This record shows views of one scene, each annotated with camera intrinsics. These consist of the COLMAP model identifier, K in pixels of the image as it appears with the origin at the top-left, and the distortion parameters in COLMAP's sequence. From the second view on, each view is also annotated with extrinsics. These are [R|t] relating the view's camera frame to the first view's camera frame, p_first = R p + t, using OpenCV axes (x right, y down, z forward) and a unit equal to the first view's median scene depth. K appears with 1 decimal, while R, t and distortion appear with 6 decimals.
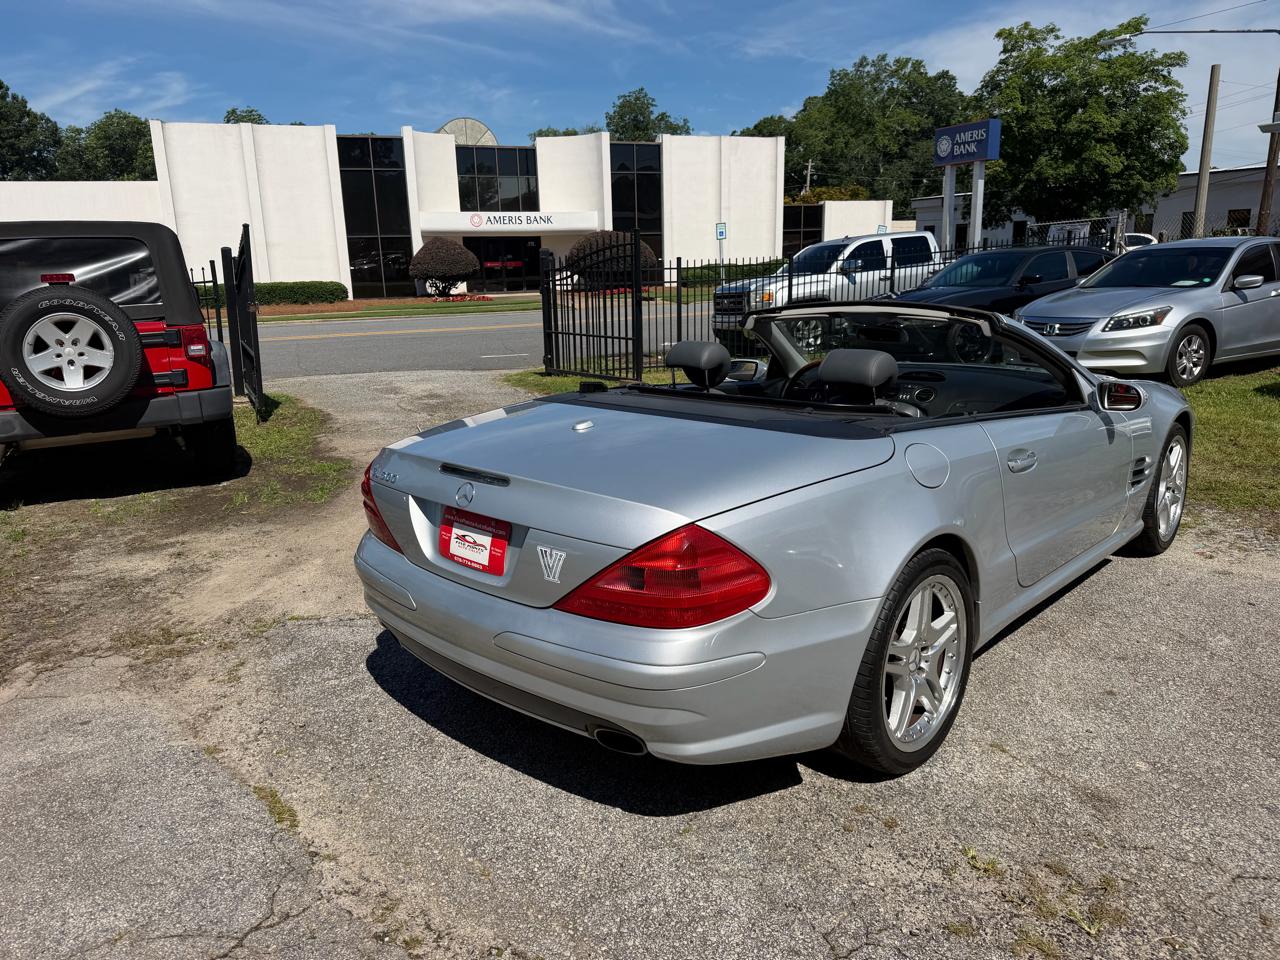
lens RADIAL K [[895.8, 0, 626.6], [0, 895.8, 490.0], [0, 0, 1]] dist [0.034181, -0.051125]
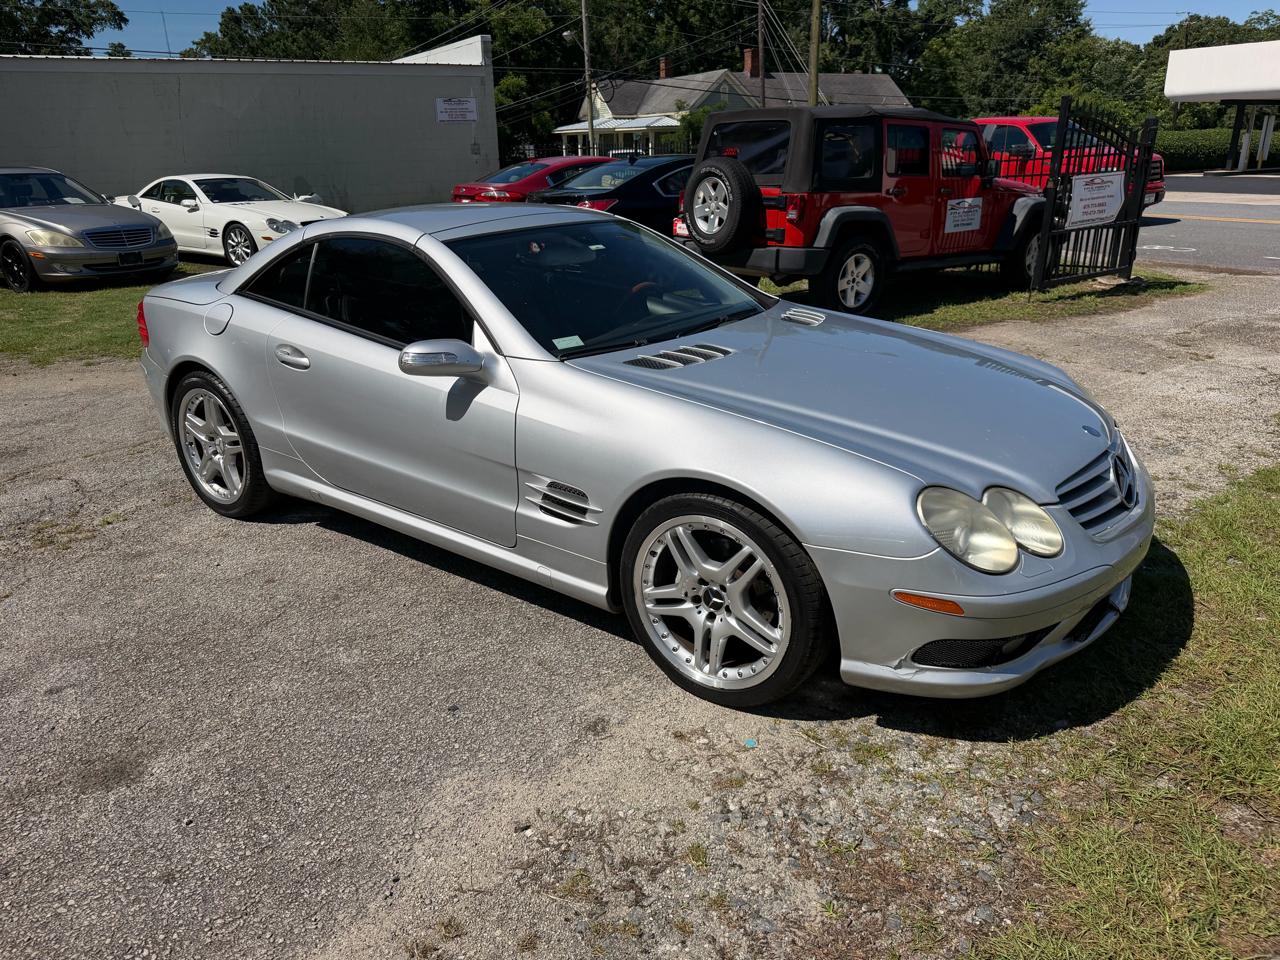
lens RADIAL K [[929.6, 0, 641.9], [0, 929.6, 459.6], [0, 0, 1]] dist [0.003814, -0.013002]
pose [[0.132343, 0.341665, -0.930457, 0.772497], [-0.233286, 0.923081, 0.305775, -0.177329], [0.963360, 0.176595, 0.201869, 0.568256]]
